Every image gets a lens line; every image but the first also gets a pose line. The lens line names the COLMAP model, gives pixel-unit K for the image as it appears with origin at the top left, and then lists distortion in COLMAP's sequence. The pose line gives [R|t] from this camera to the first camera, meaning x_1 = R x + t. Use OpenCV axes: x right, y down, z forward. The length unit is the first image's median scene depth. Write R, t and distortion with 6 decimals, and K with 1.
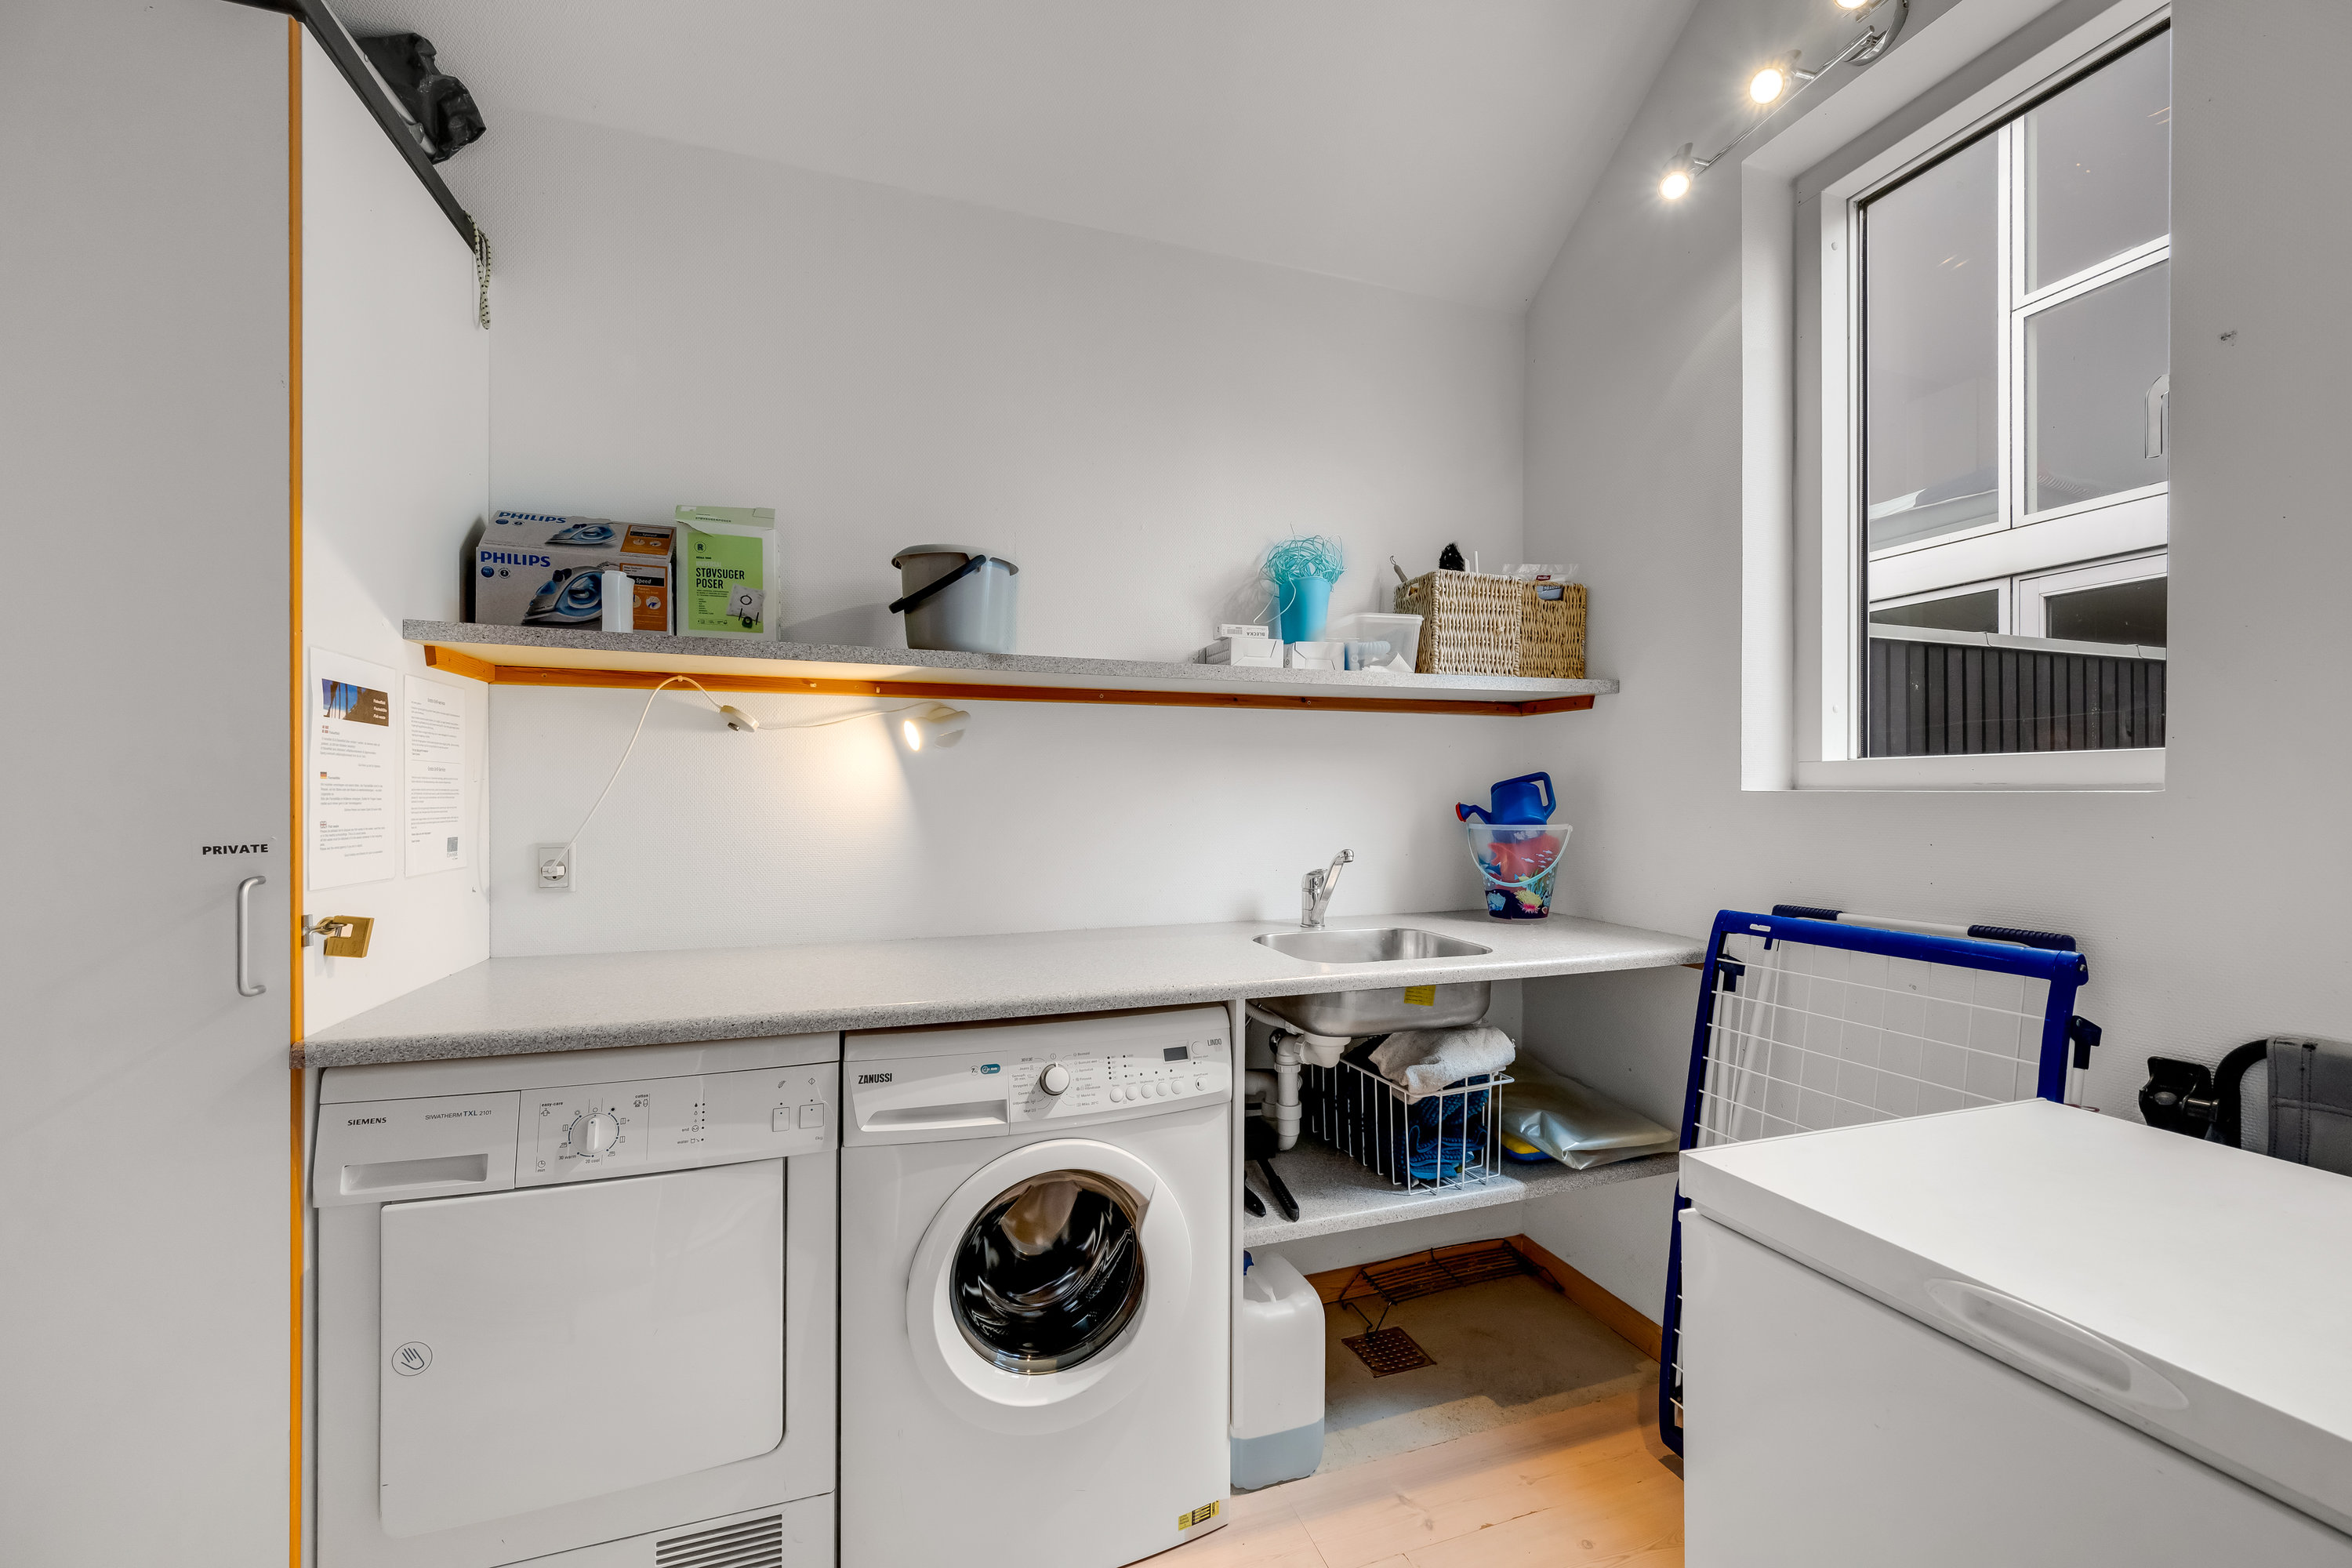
lens RADIAL K [[932.1, 0, 1174.2], [0, 932.1, 789.6], [0, 0, 1]] dist [0.000568, -0.000313]
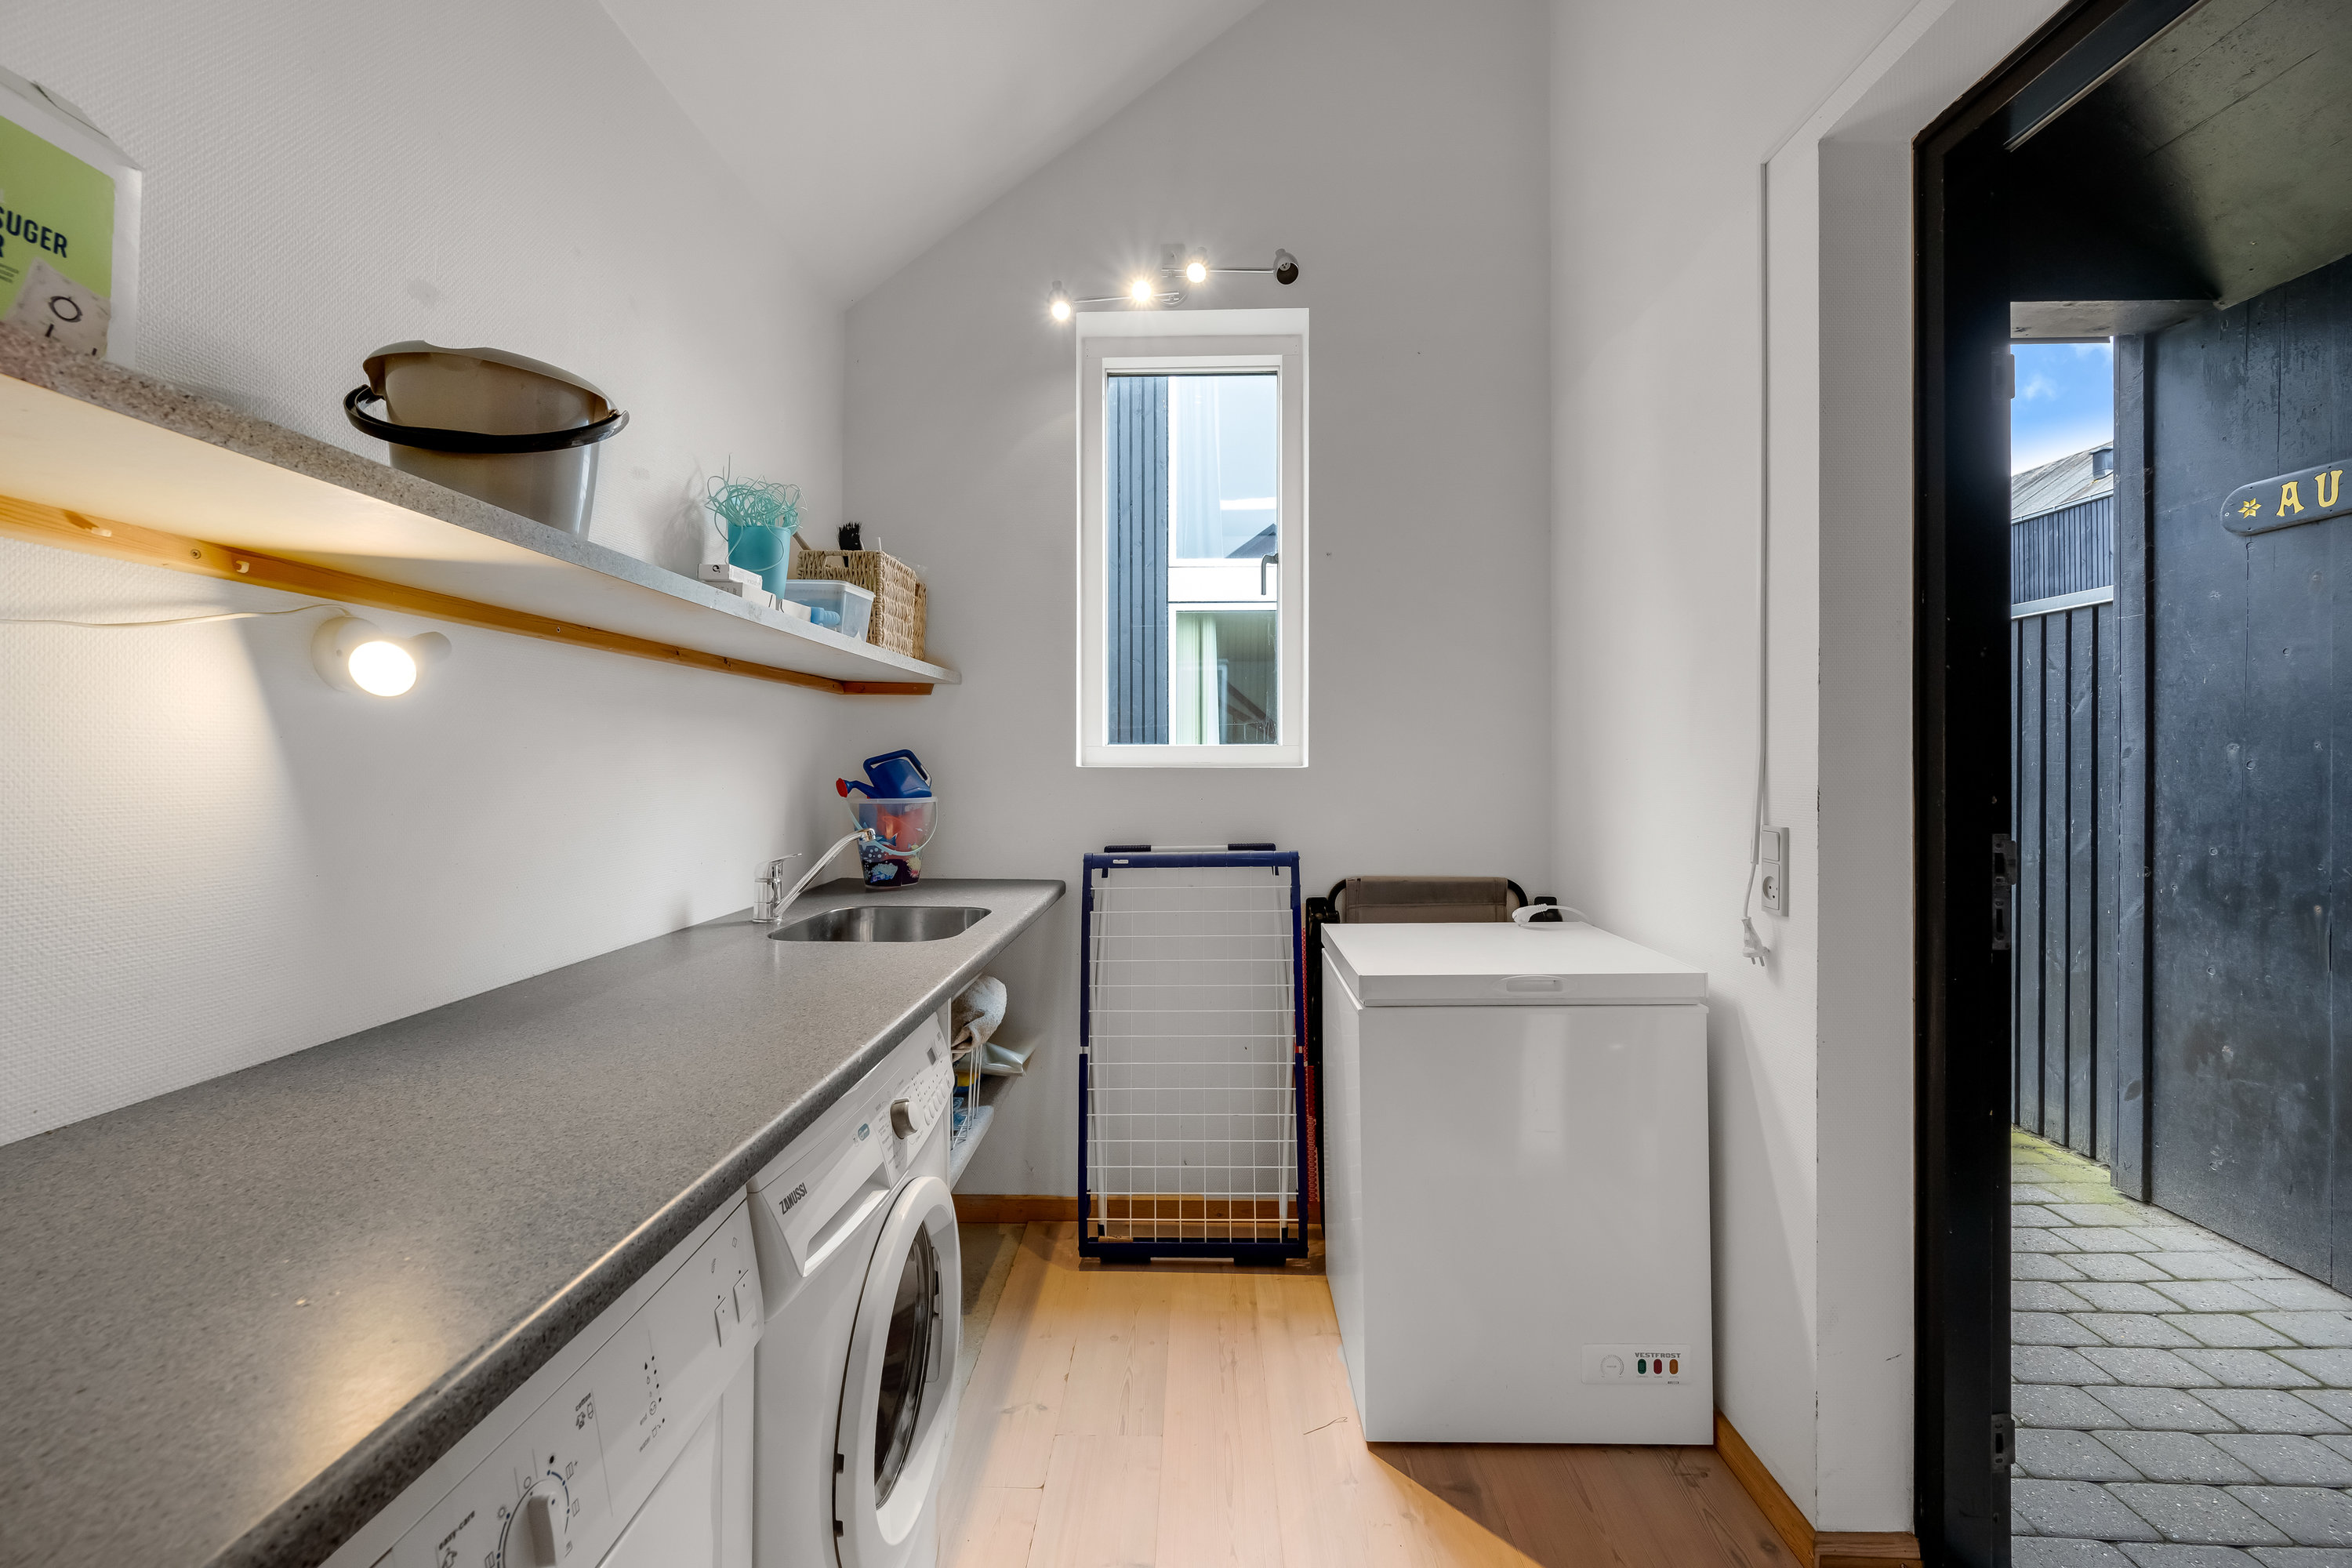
lens RADIAL K [[961.3, 0, 1181.0], [0, 961.3, 752.4], [0, 0, 1]] dist [0.000691, -0.000126]
pose [[0.323700, 0.011968, 0.946084, -0.657315], [-0.004346, 0.999928, -0.011162, -0.004860], [-0.946150, -0.000499, 0.323729, 0.373260]]
